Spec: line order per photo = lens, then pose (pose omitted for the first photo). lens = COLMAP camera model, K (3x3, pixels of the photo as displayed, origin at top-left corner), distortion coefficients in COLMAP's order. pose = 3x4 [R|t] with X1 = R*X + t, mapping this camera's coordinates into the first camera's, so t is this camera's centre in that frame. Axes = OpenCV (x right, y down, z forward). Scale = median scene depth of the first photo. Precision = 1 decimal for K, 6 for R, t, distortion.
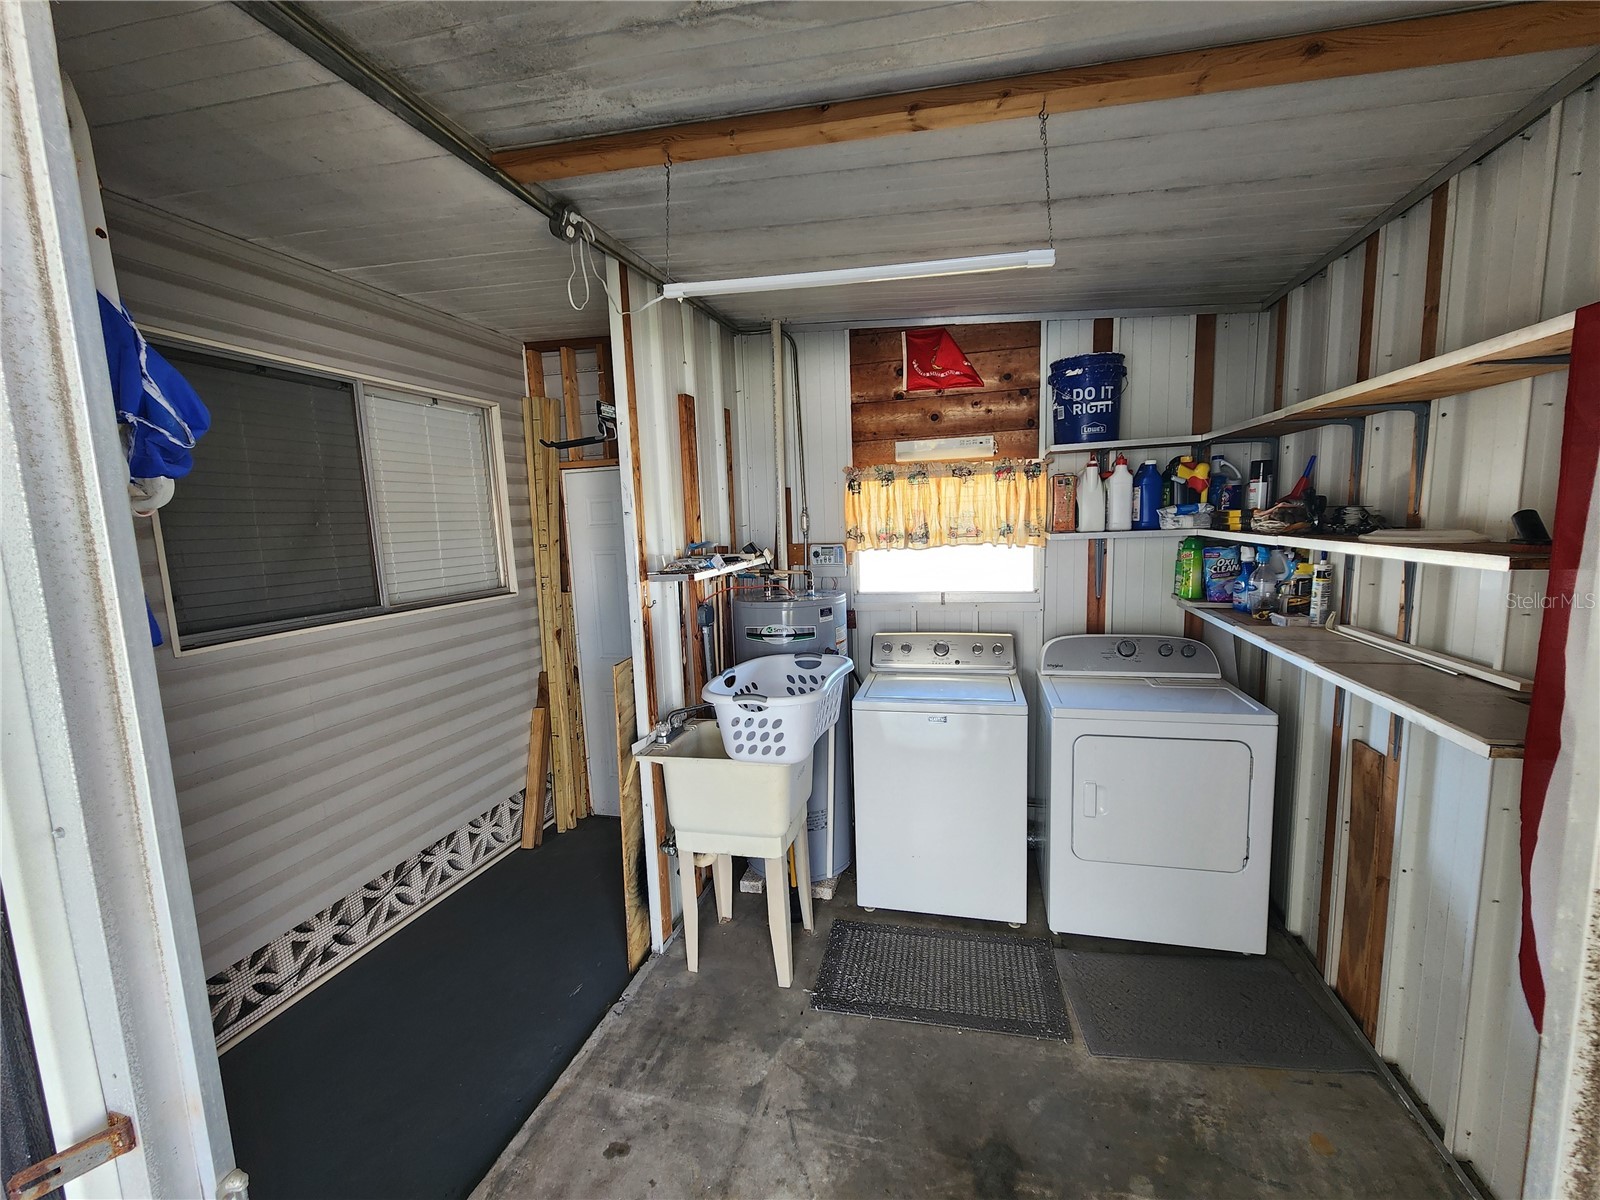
lens RADIAL K [[656.3, 0, 802.0], [0, 656.3, 600.5], [0, 0, 1]] dist [-0.000696, 0.000264]
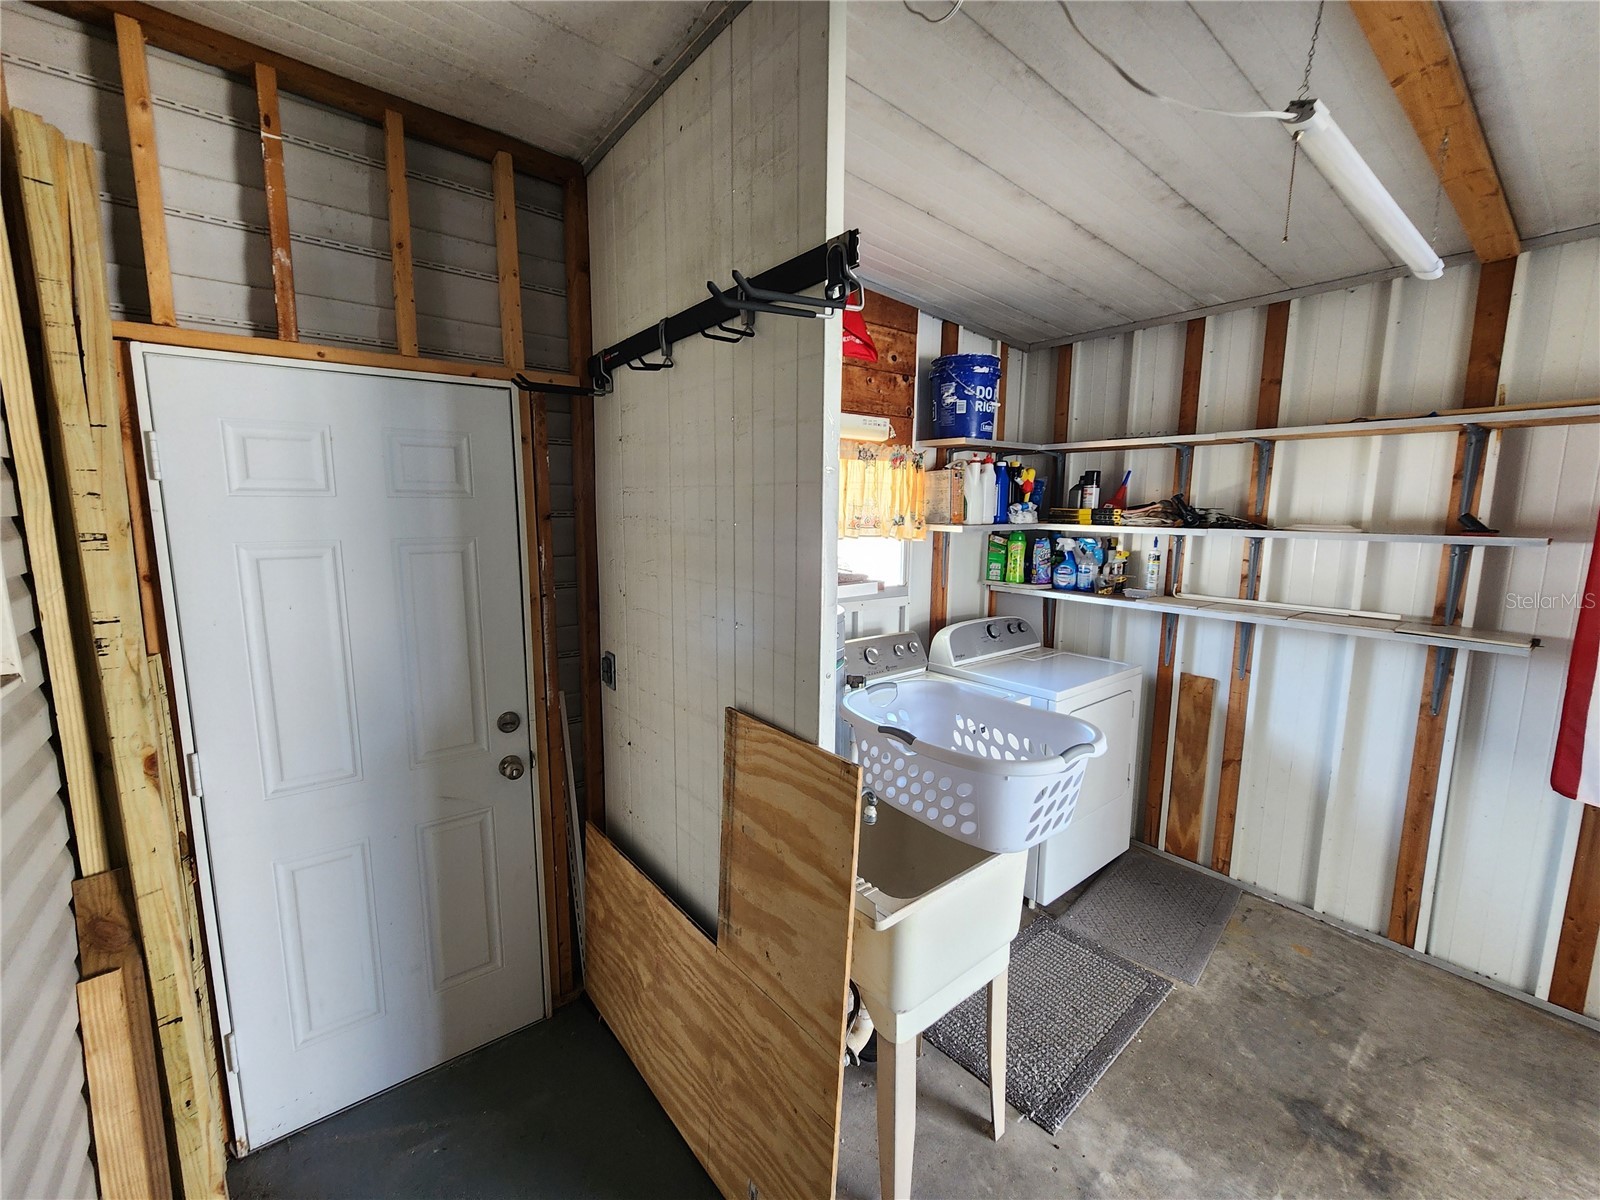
lens RADIAL K [[656.3, 0, 806.2], [0, 656.3, 597.8], [0, 0, 1]] dist [-0.000696, 0.000264]
pose [[0.599966, -0.071674, 0.796809, -0.660270], [0.071847, 0.996781, 0.035564, -0.050344], [-0.796793, 0.035912, 0.603184, 0.668106]]
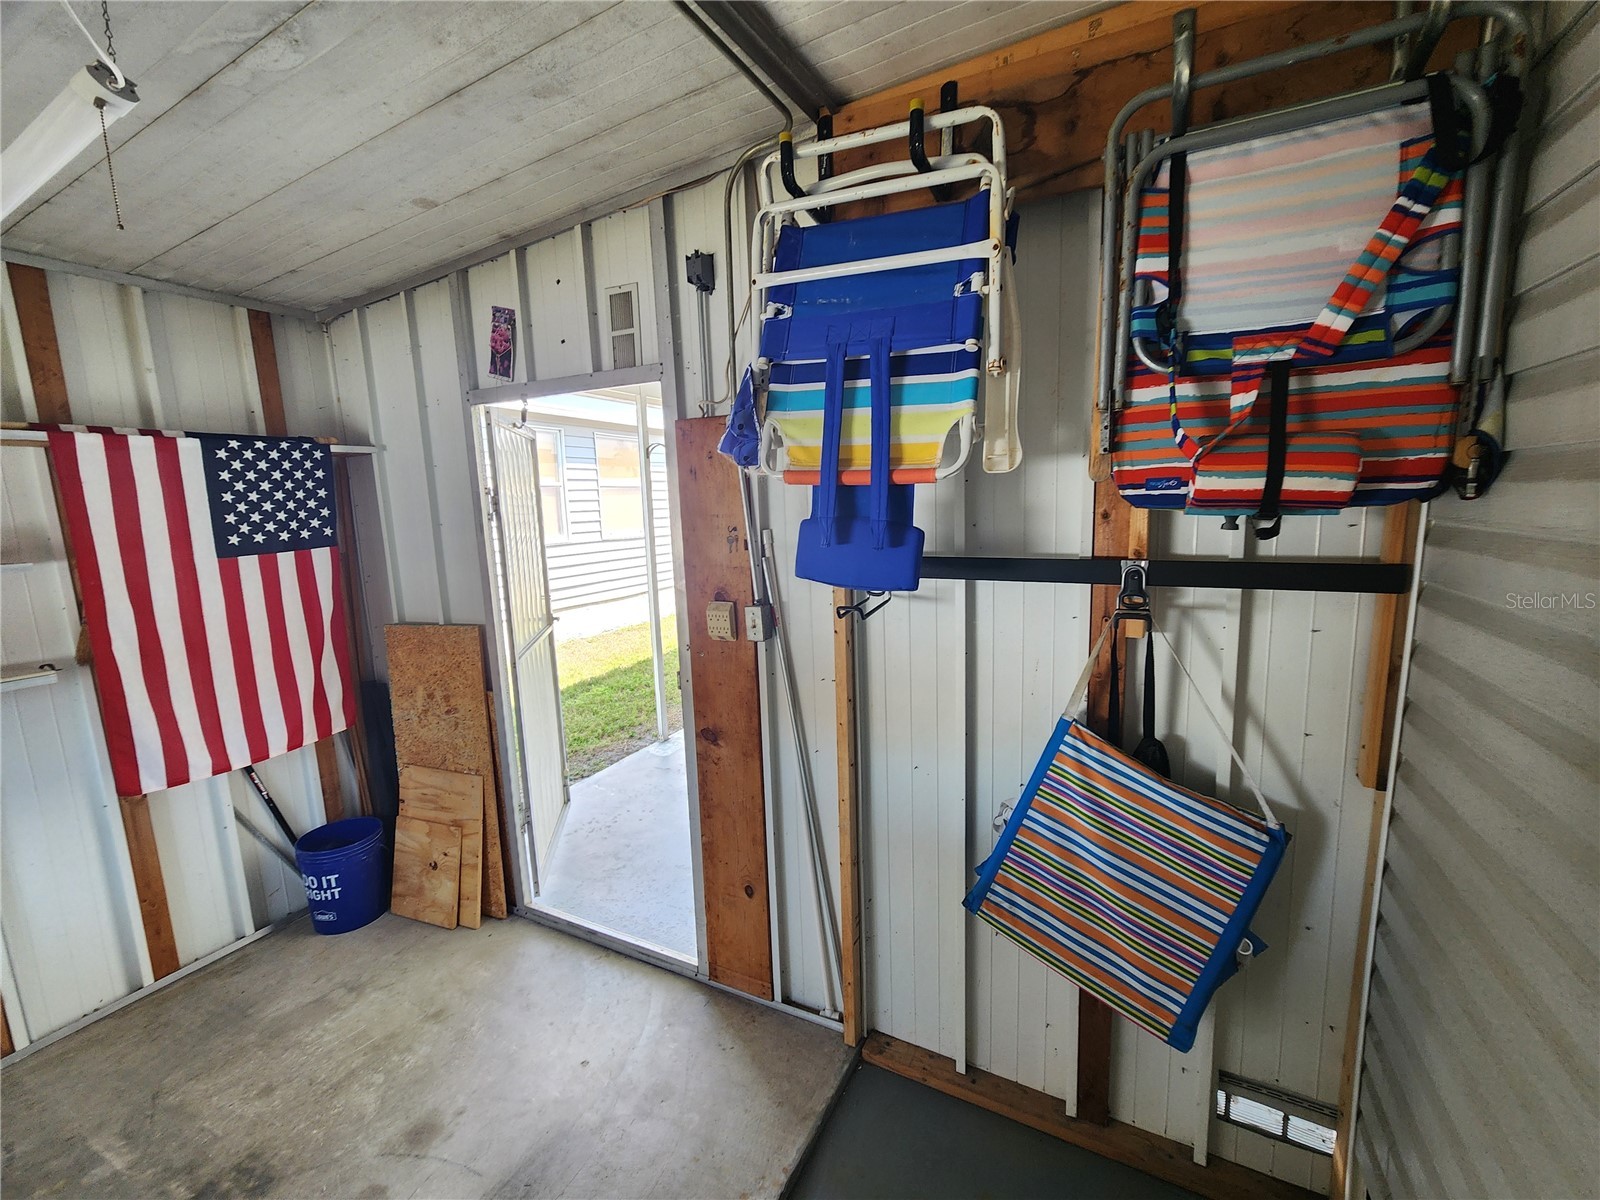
lens RADIAL K [[656.3, 0, 800.7], [0, 656.3, 598.8], [0, 0, 1]] dist [-0.000696, 0.000264]
pose [[-0.971630, 0.035647, 0.233804, -0.553286], [0.098006, 0.960389, 0.260861, -0.102183], [-0.215243, 0.276375, -0.936636, 0.975272]]
